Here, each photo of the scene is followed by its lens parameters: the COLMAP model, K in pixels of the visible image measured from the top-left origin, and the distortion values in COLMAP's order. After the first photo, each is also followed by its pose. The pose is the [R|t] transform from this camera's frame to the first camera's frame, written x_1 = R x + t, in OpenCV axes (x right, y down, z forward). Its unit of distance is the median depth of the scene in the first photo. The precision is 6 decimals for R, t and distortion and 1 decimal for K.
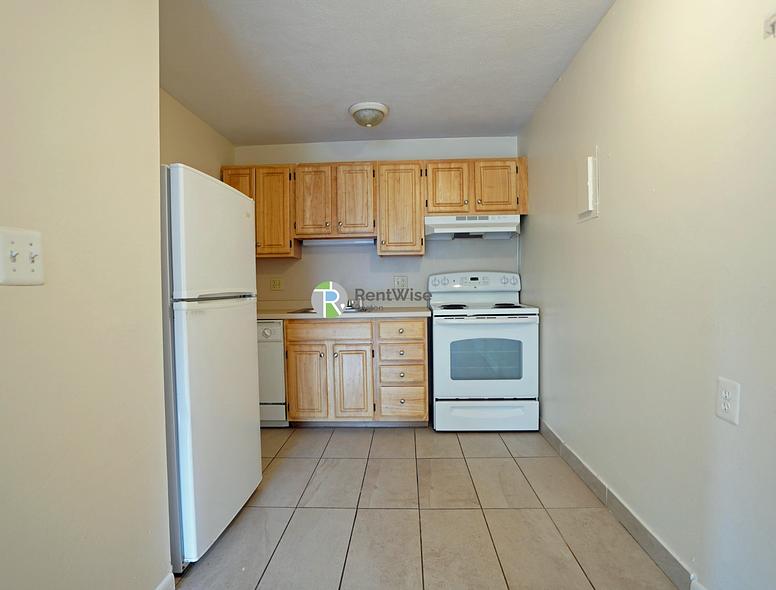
lens RADIAL K [[414.4, 0, 388.0], [0, 414.4, 295.0], [0, 0, 1]] dist [-0.067527, 0.034107]
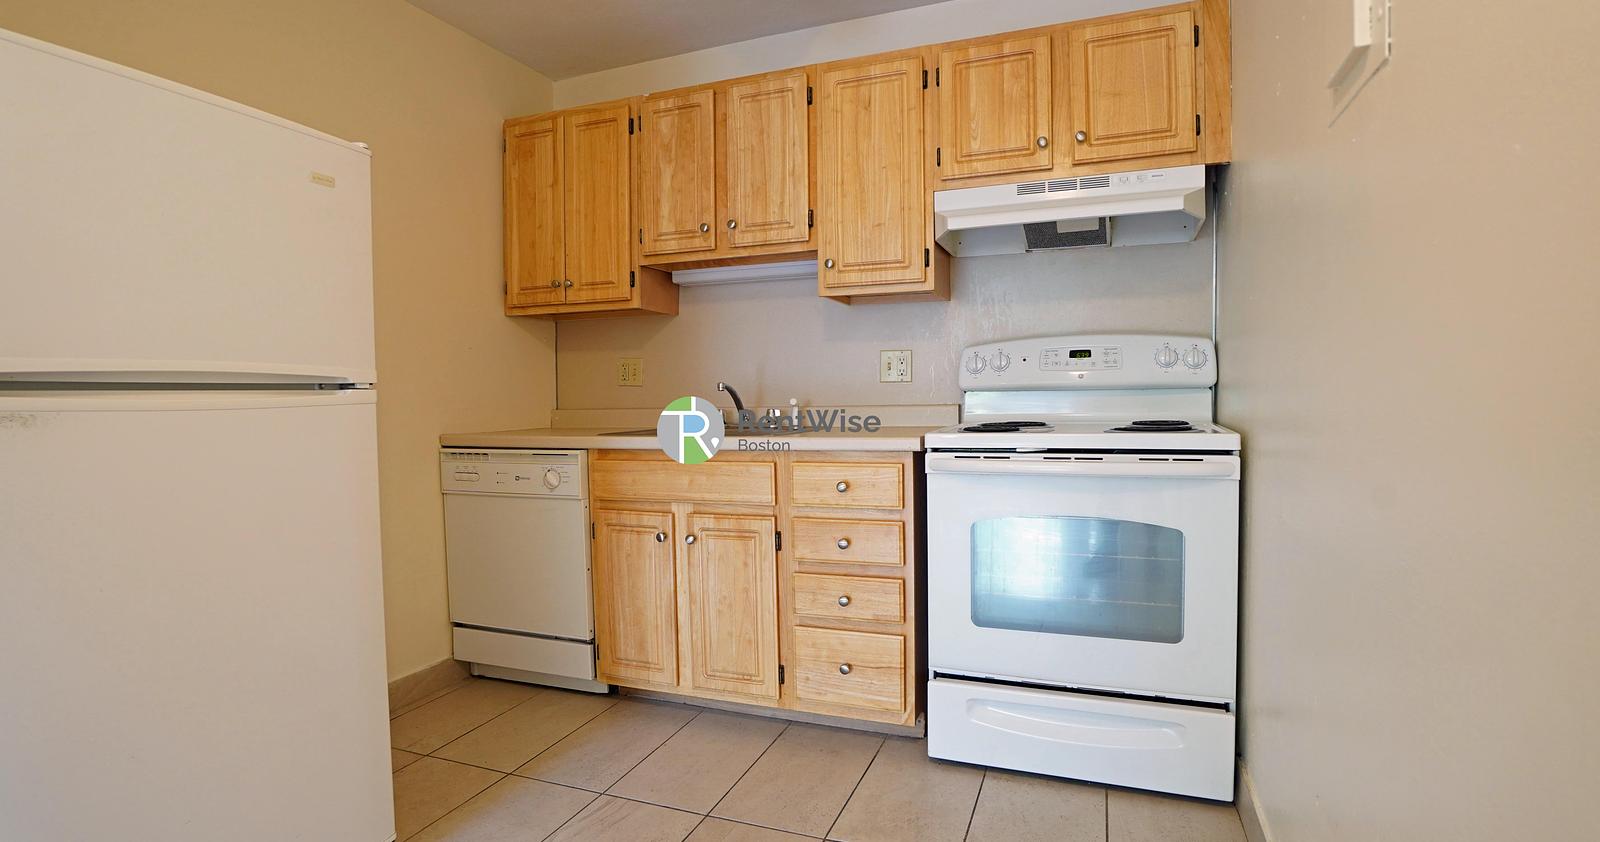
lens RADIAL K [[780.0, 0, 800.0], [0, 780.0, 421.0], [0, 0, 1]] dist [-0.066985, 0.029828]
pose [[0.947643, 0.013163, -0.319060, 0.206502], [-0.009210, 0.999861, 0.013895, 0.015068], [0.319198, -0.010229, 0.947633, 0.279809]]
